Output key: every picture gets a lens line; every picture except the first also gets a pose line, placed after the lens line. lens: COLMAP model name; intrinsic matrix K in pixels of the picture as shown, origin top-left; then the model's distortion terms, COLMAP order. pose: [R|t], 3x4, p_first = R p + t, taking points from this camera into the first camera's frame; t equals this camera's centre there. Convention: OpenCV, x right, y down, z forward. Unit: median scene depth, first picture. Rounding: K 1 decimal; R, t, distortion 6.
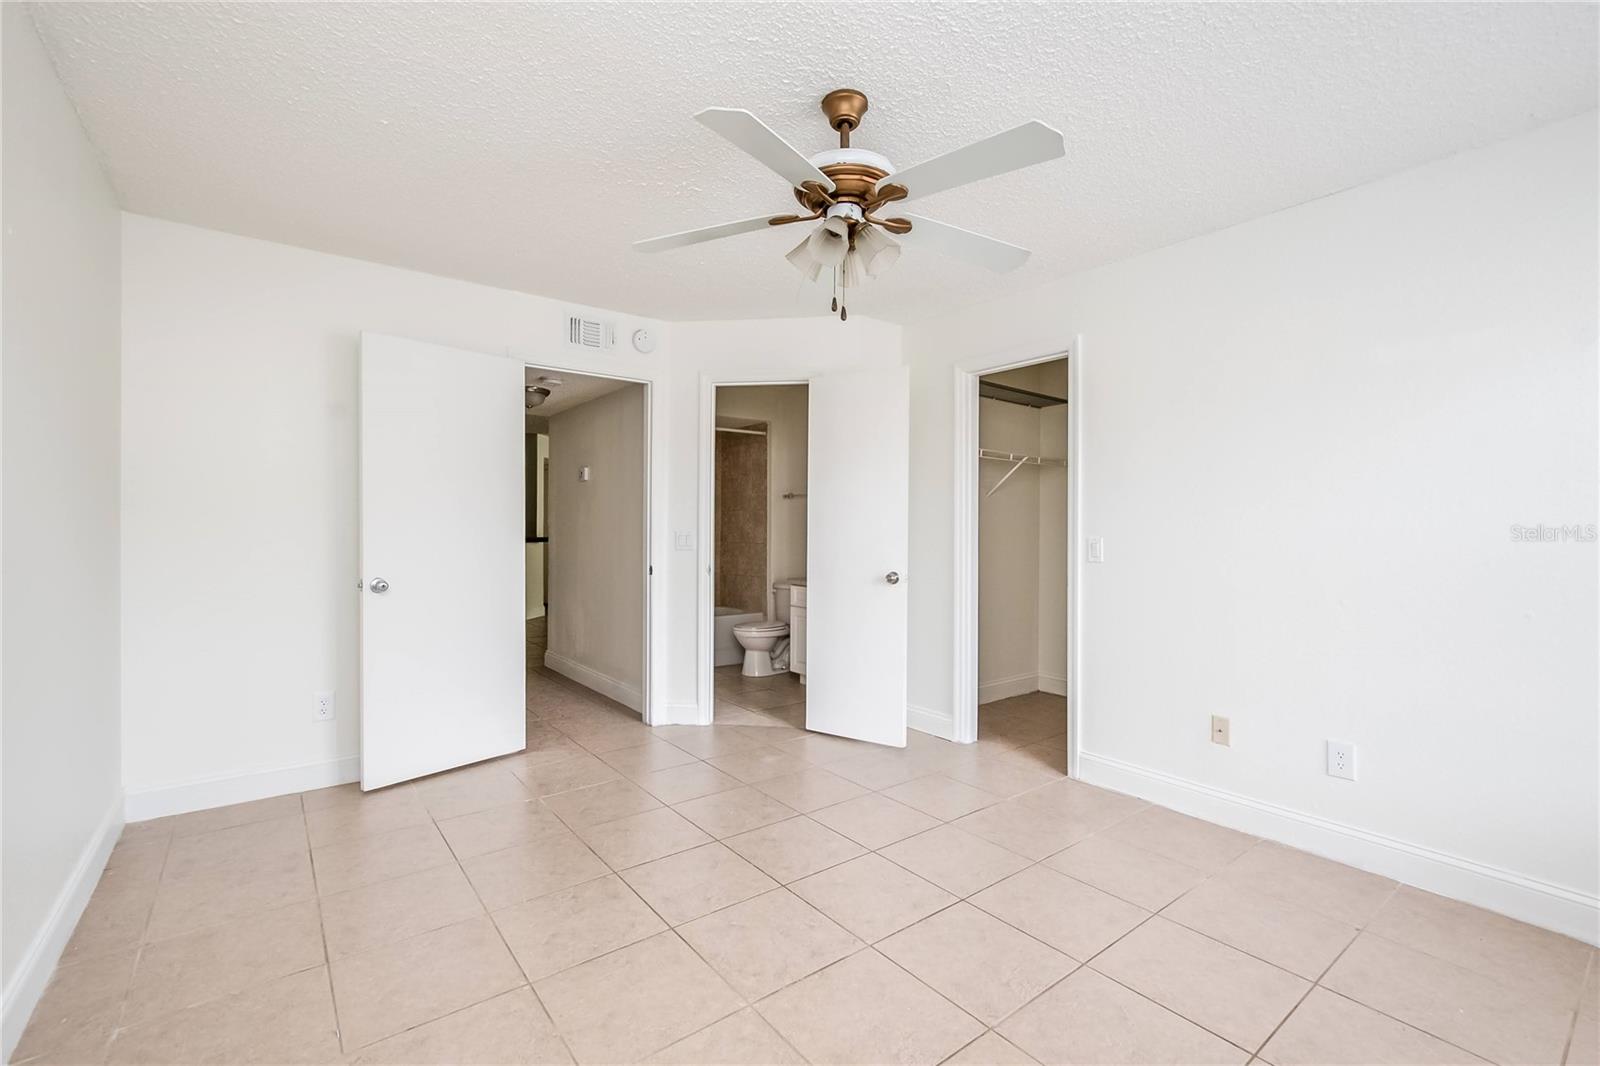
lens RADIAL K [[705.6, 0, 797.7], [0, 705.6, 532.7], [0, 0, 1]] dist [-0.000955, 0.000796]
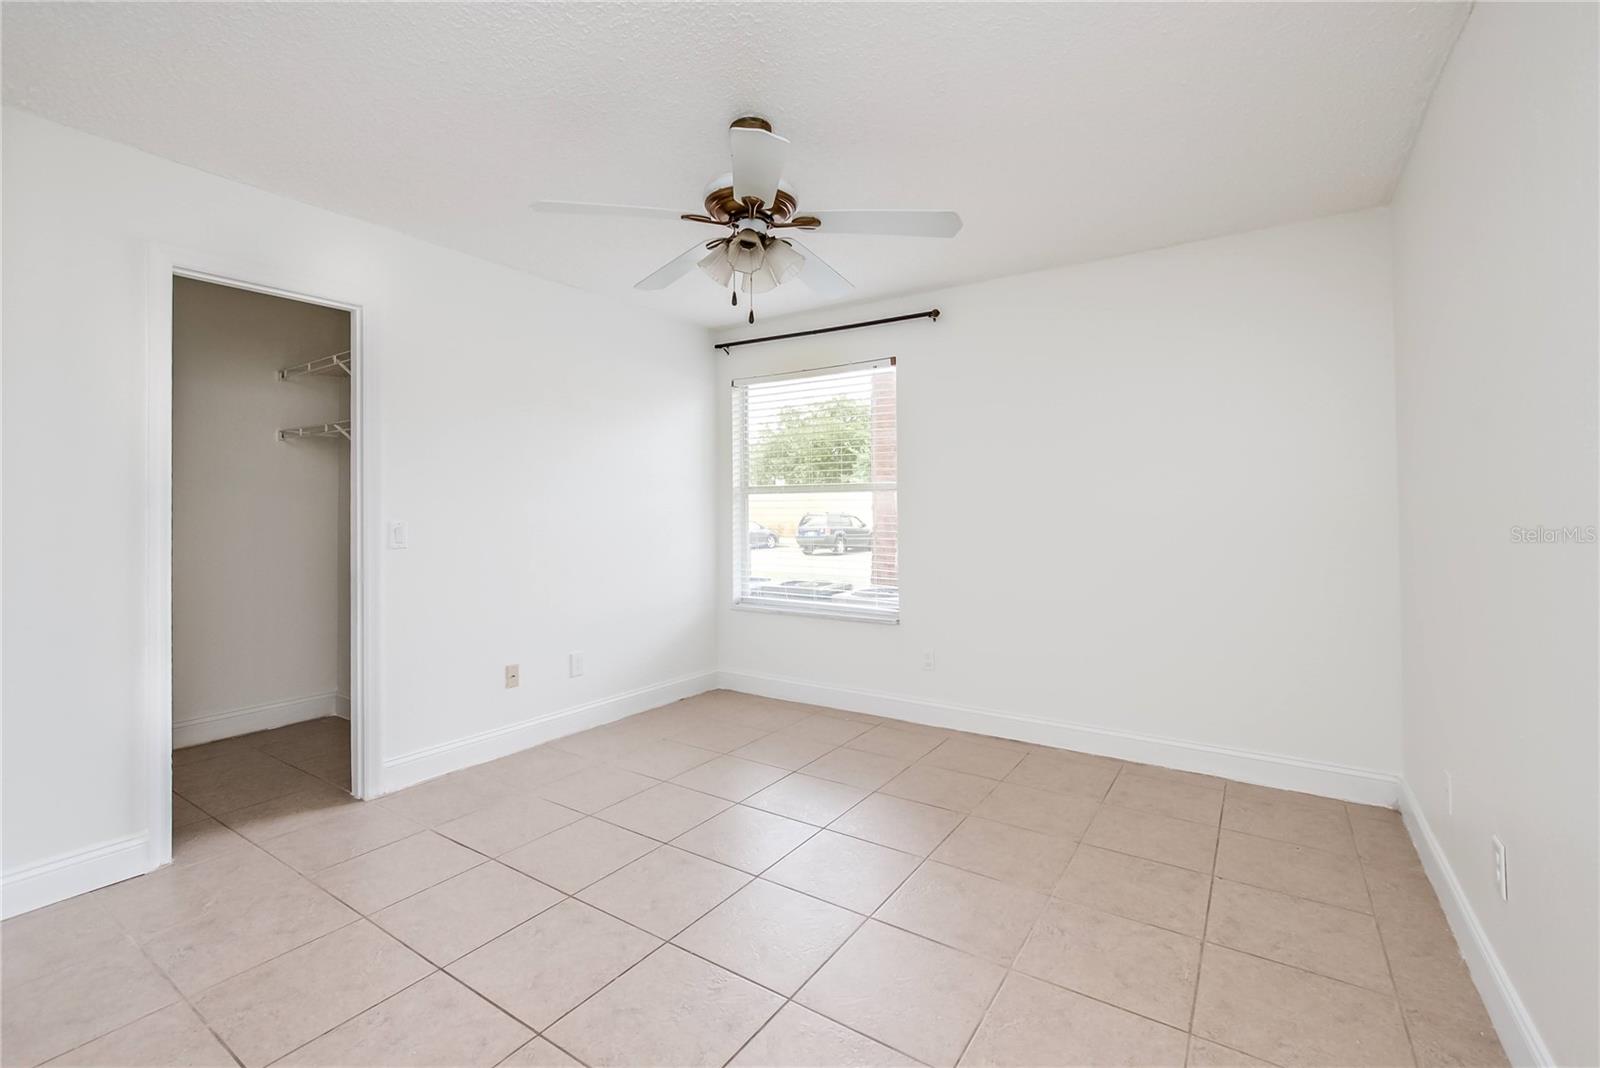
lens RADIAL K [[705.6, 0, 796.0], [0, 705.6, 518.4], [0, 0, 1]] dist [-0.000955, 0.000796]
pose [[-0.319718, -0.020213, 0.947297, -0.374363], [0.008135, 0.999677, 0.024077, -0.009044], [-0.947478, 0.015404, -0.319450, 0.489372]]
